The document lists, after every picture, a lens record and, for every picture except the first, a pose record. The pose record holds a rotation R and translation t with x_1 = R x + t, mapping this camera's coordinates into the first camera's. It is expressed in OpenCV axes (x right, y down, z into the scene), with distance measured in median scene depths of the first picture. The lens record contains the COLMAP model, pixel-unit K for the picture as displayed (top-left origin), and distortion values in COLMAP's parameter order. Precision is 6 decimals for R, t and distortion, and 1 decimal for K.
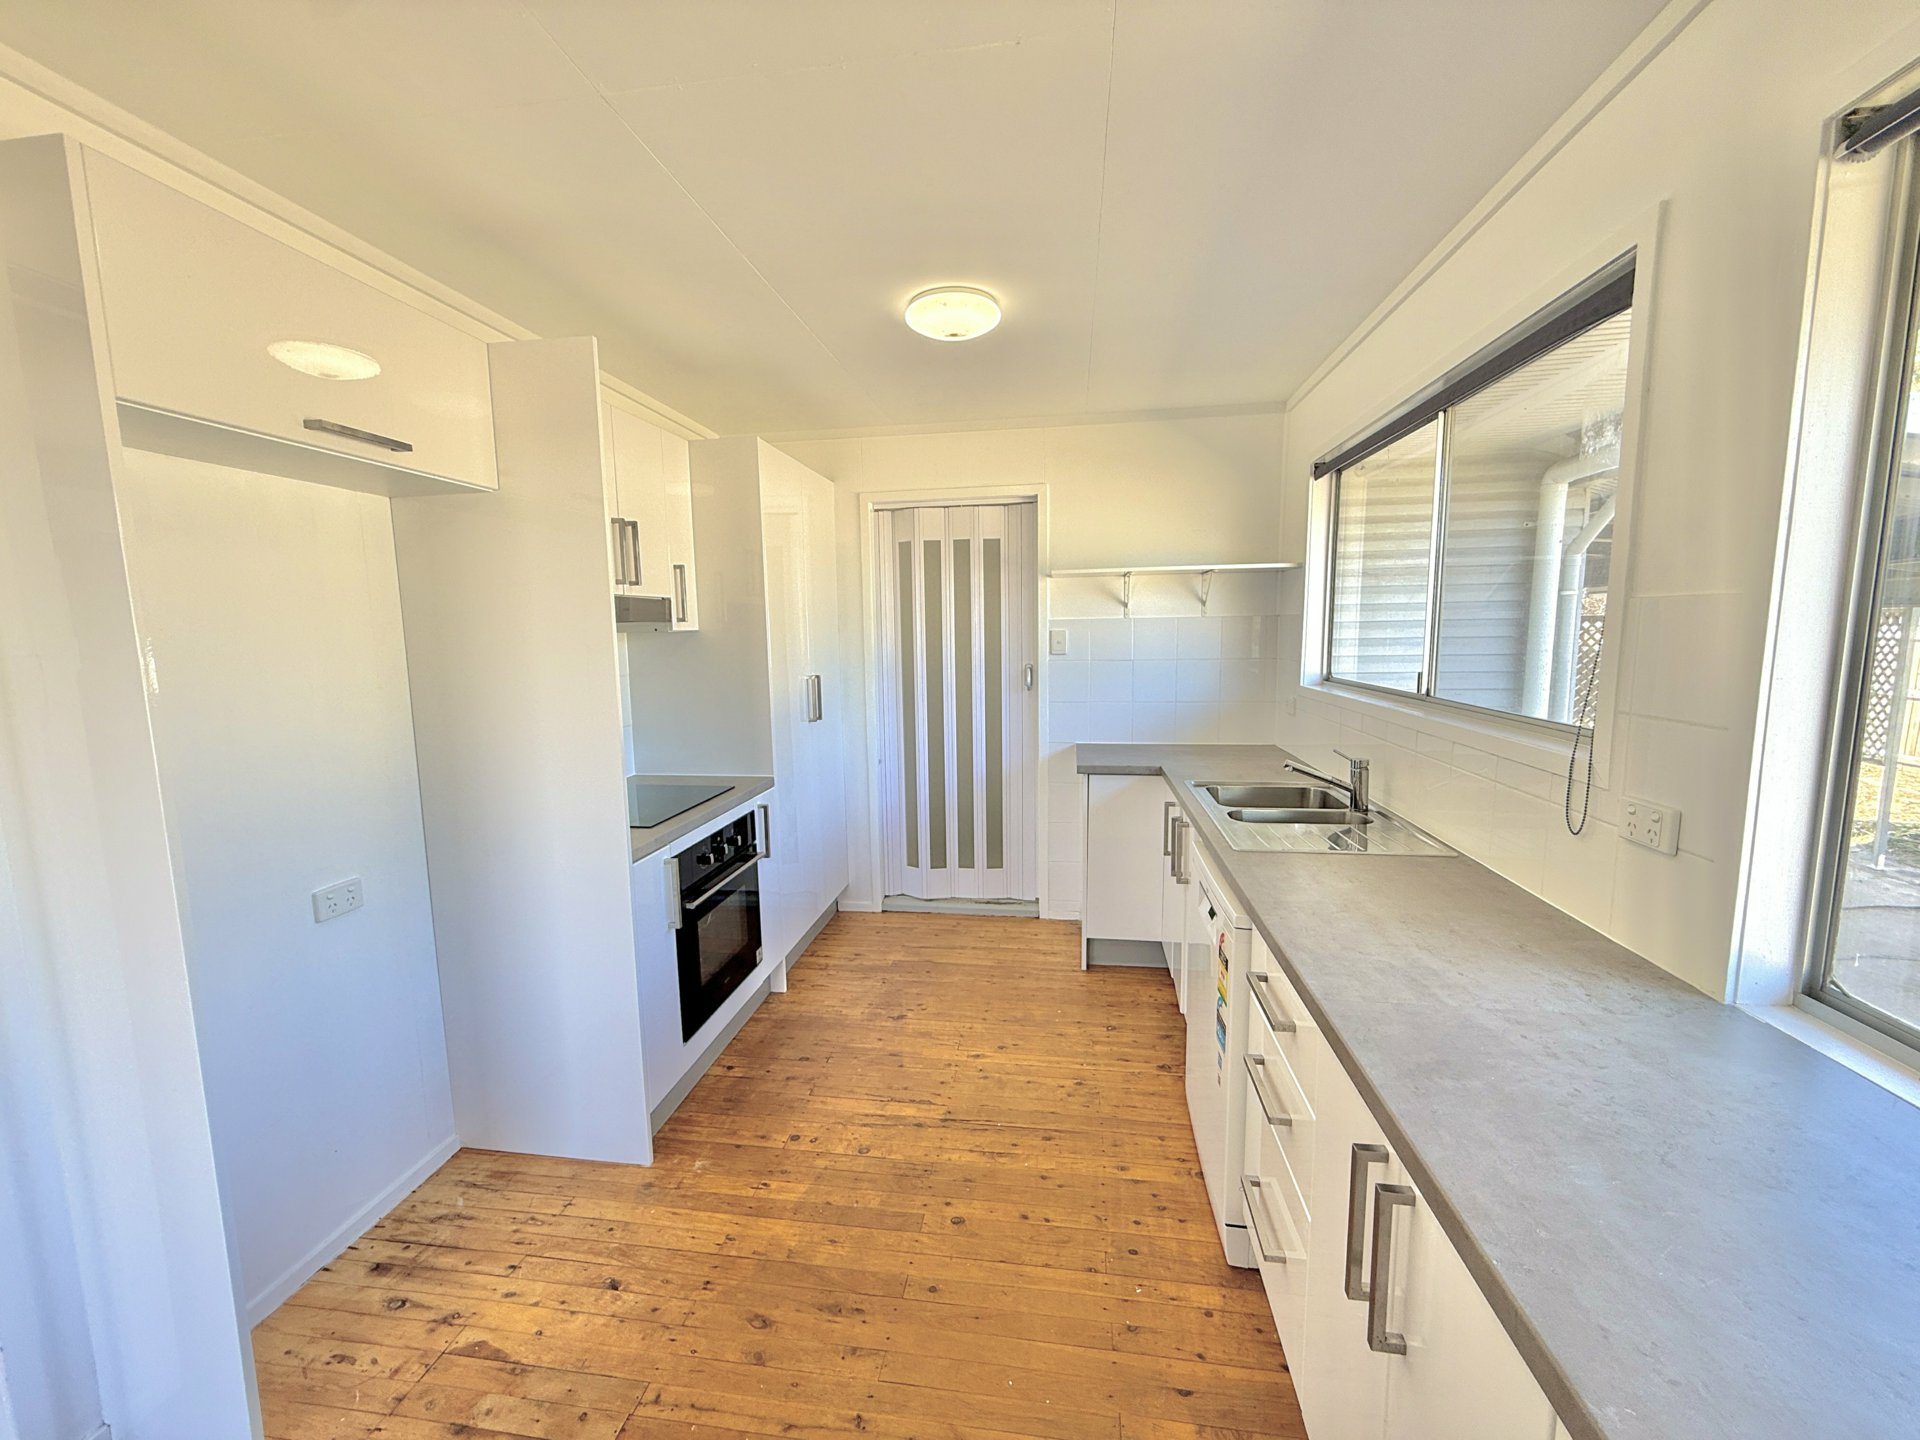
lens RADIAL K [[762.2, 0, 955.5], [0, 762.2, 721.1], [0, 0, 1]] dist [-0.000538, -0.000001]
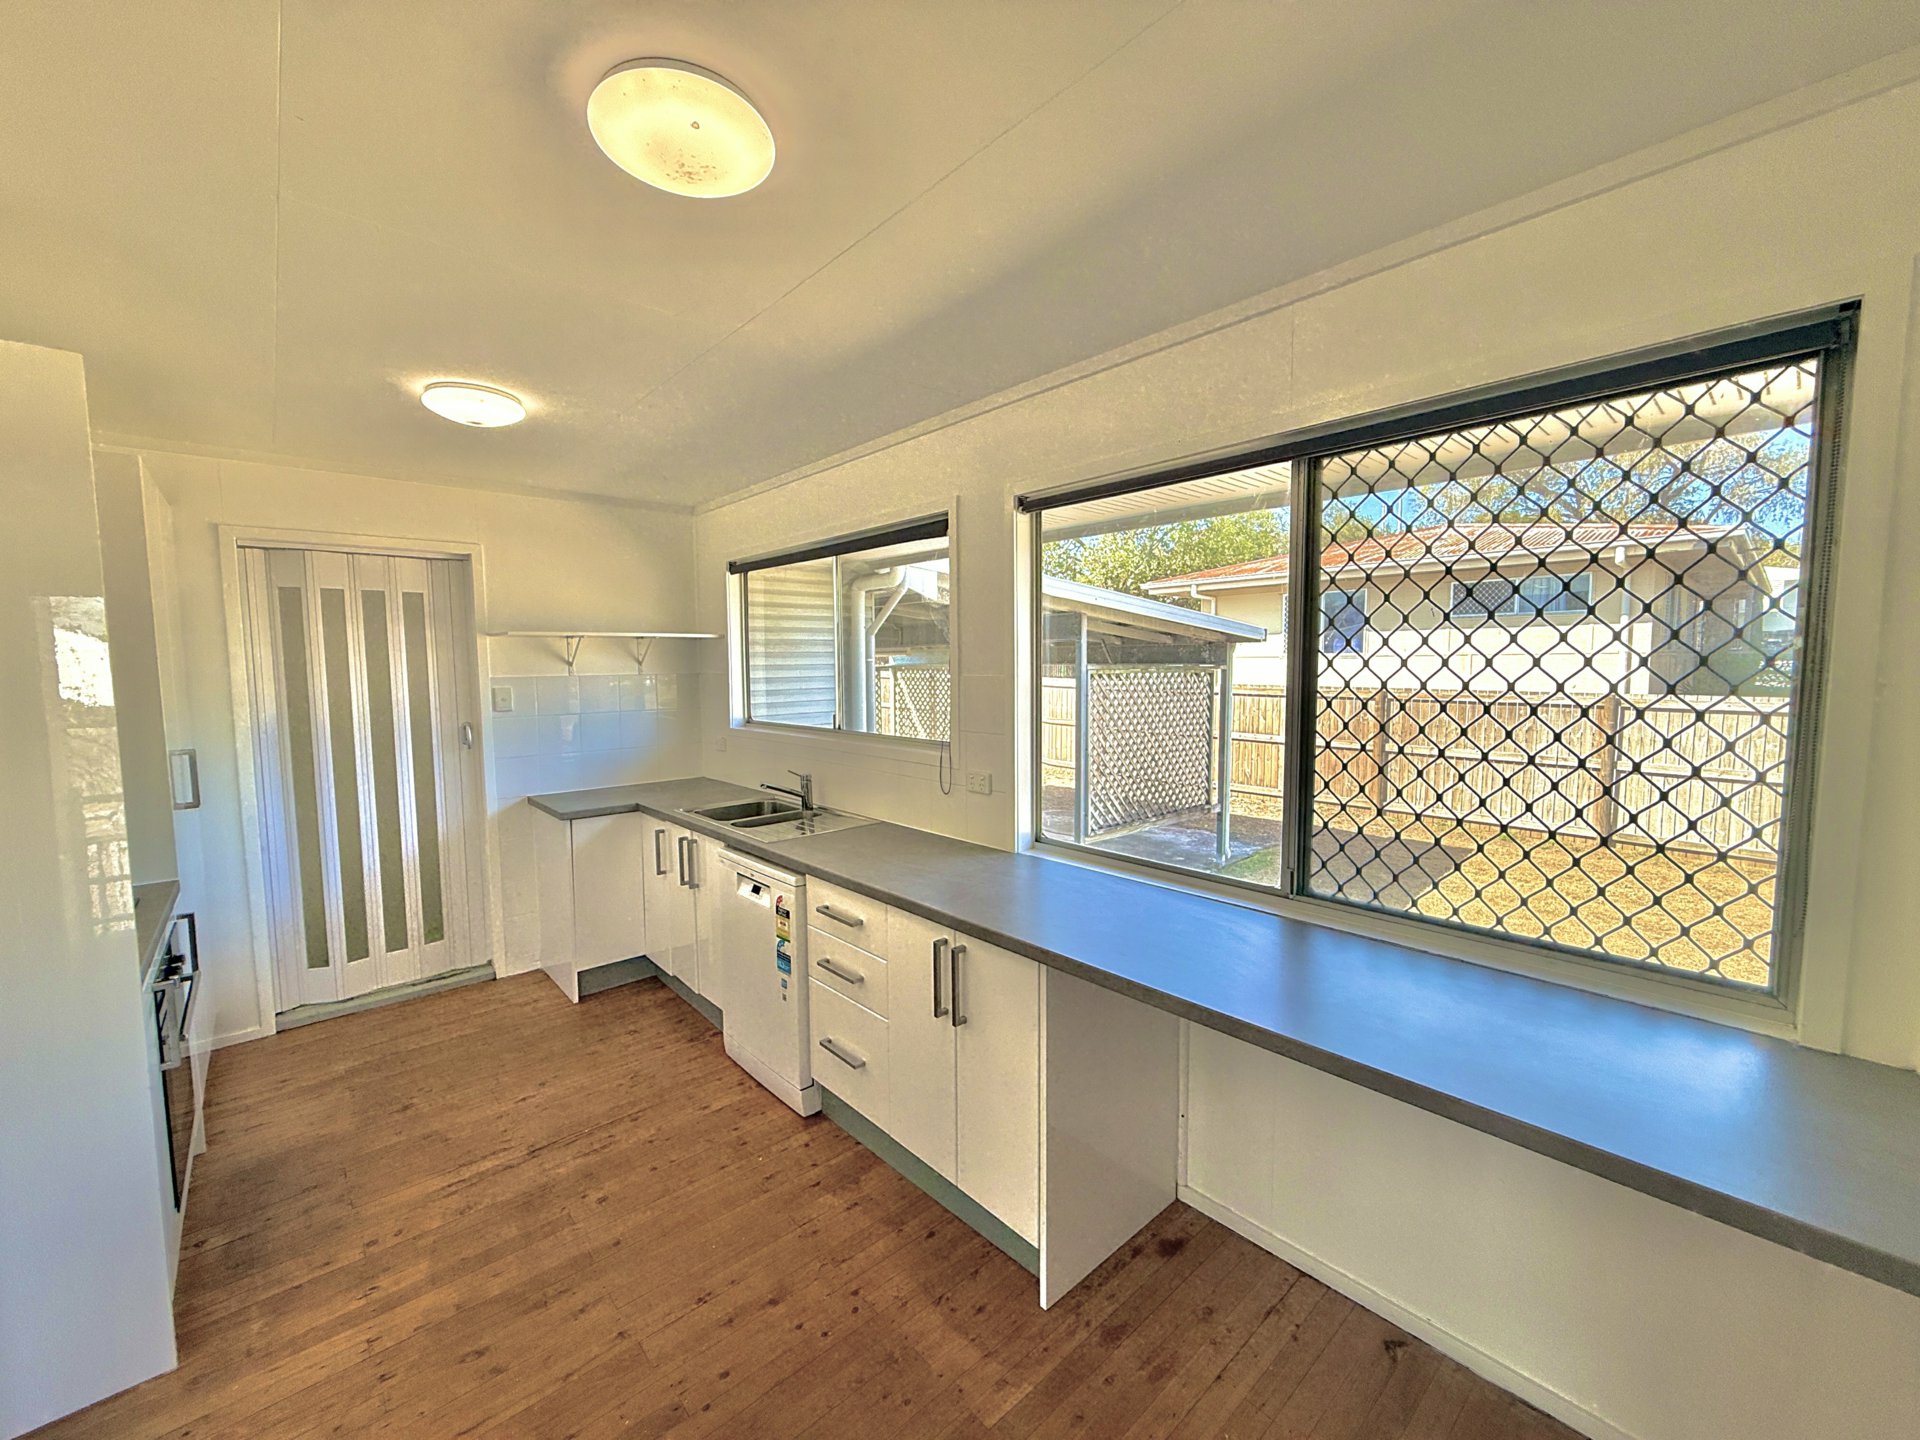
lens RADIAL K [[762.2, 0, 955.5], [0, 762.2, 721.1], [0, 0, 1]] dist [-0.000538, -0.000001]
pose [[0.635962, -0.049607, 0.770124, -0.403901], [0.093603, 0.995522, -0.013170, -0.006482], [-0.766022, 0.080462, 0.637758, -0.171006]]
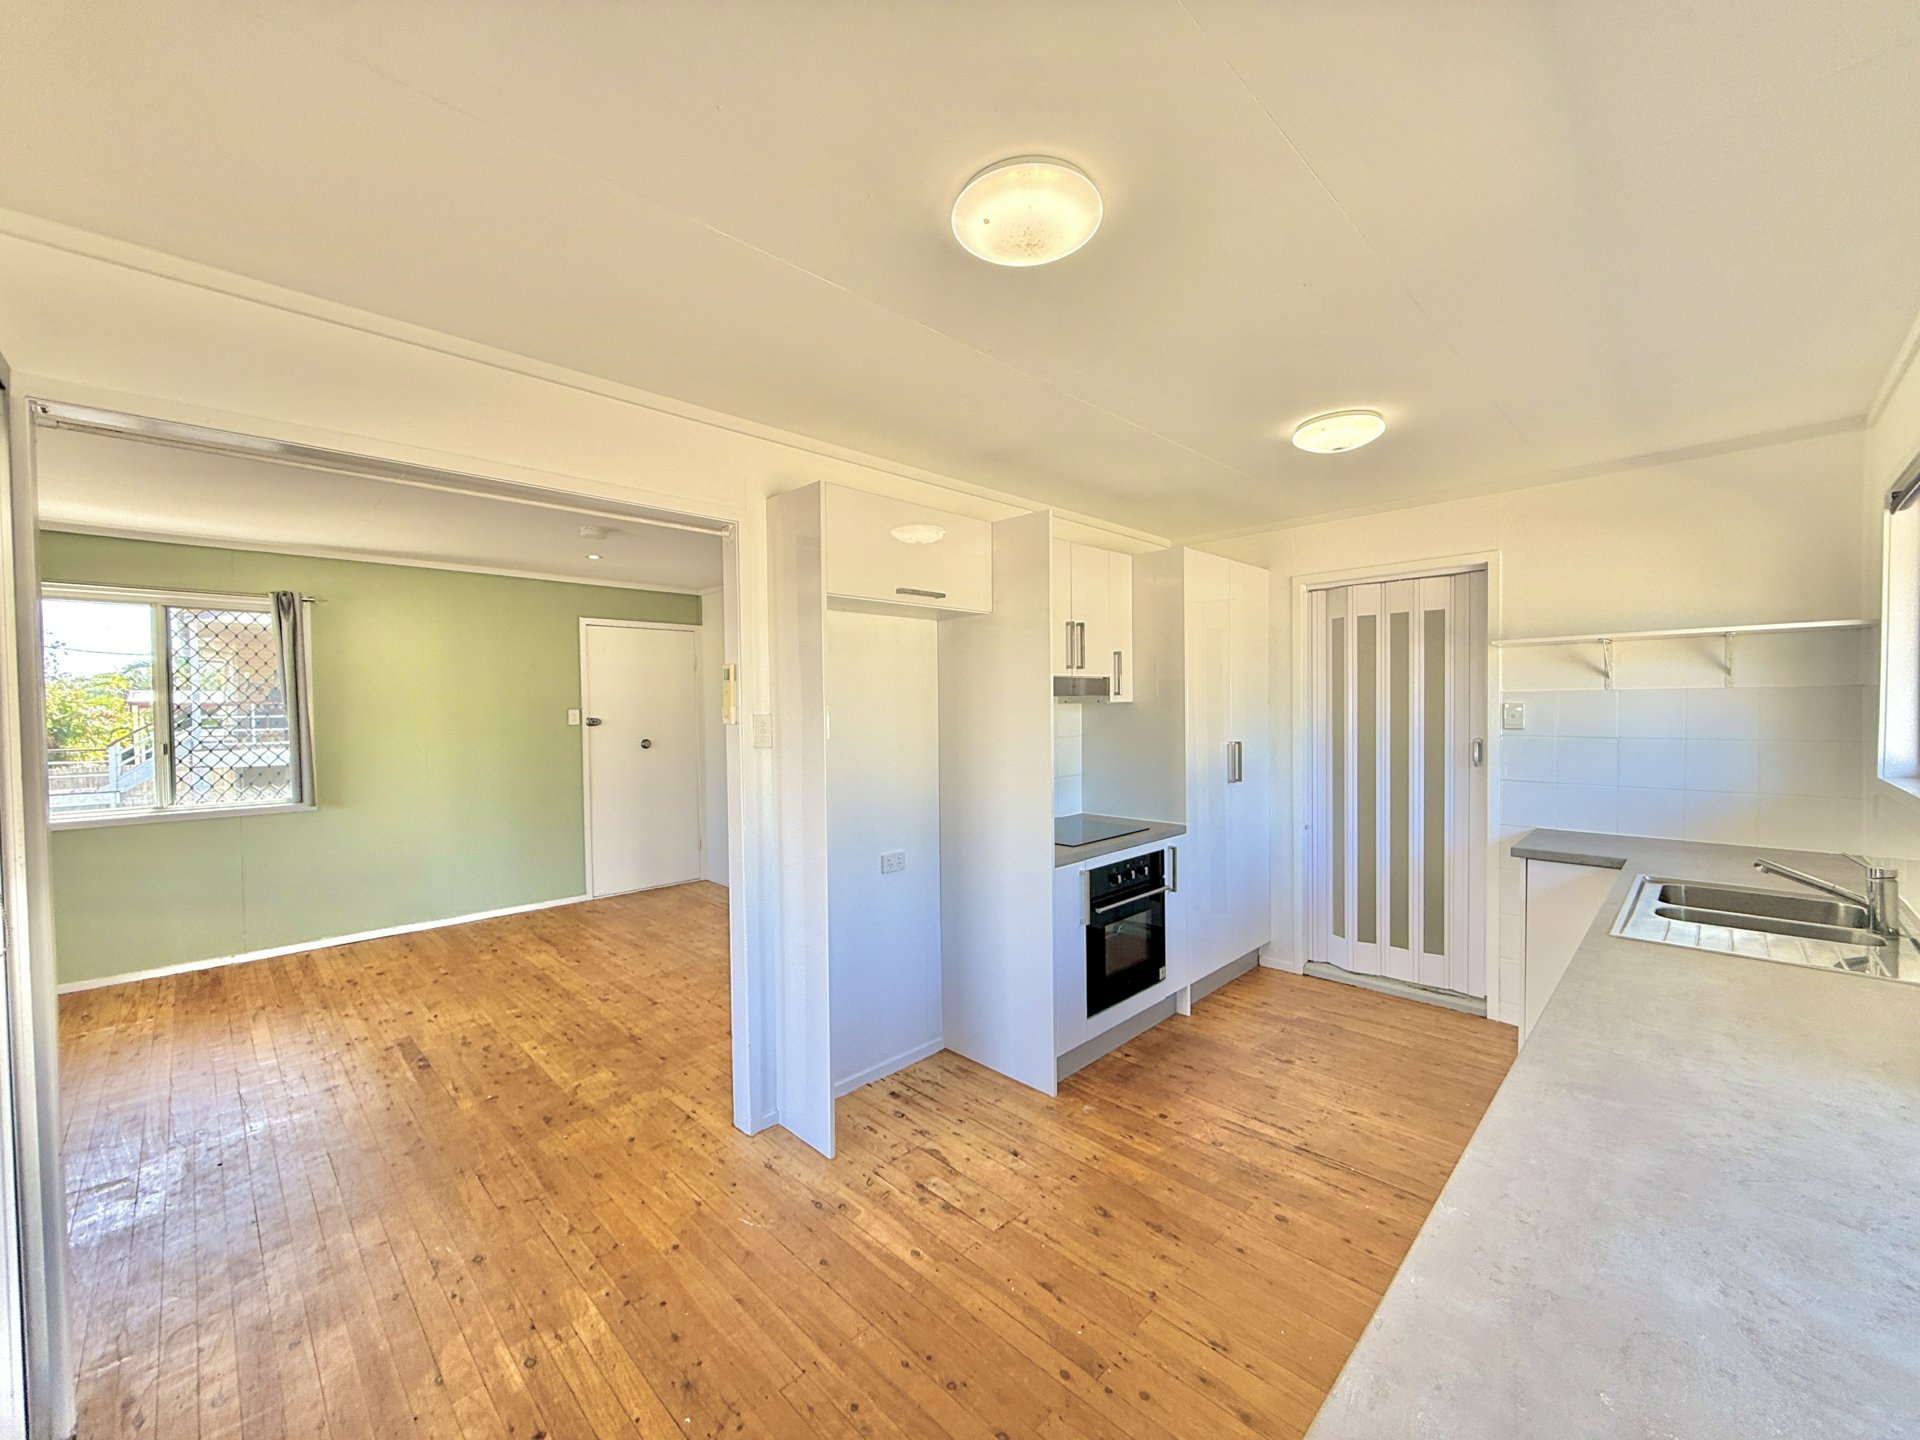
lens RADIAL K [[762.2, 0, 955.5], [0, 762.2, 721.1], [0, 0, 1]] dist [-0.000538, -0.000001]
pose [[0.802979, 0.020013, -0.595672, 0.216310], [-0.073700, 0.995100, -0.065917, 0.020720], [0.591433, 0.096831, 0.800519, -0.214449]]
